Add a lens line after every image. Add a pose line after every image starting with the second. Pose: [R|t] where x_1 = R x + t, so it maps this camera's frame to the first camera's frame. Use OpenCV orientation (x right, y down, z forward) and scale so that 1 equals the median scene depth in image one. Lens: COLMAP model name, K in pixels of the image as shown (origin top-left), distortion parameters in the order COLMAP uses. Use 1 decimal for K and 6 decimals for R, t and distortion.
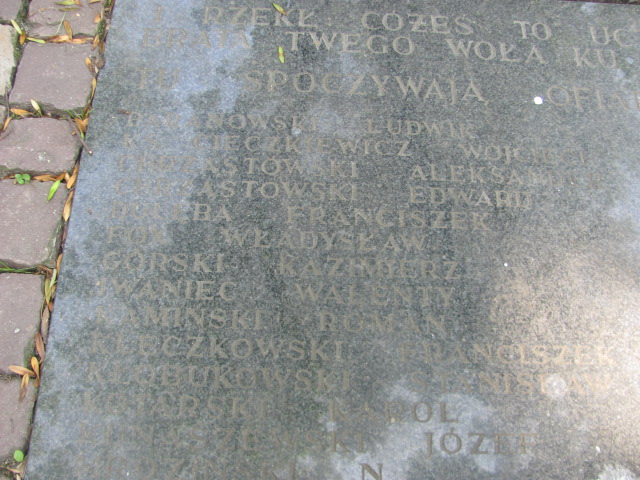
lens RADIAL K [[651.4, 0, 320.0], [0, 651.4, 240.0], [0, 0, 1]] dist [-0.190623, 0.227754]
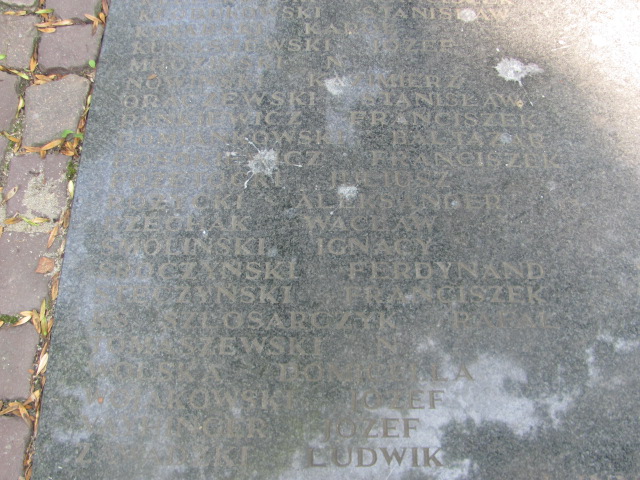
lens RADIAL K [[651.4, 0, 320.0], [0, 651.4, 240.0], [0, 0, 1]] dist [-0.190623, 0.227754]
pose [[0.998811, -0.021296, -0.043847, 0.096844], [0.022054, 0.999614, 0.016876, 0.701932], [0.043471, -0.017823, 0.998896, -0.425946]]
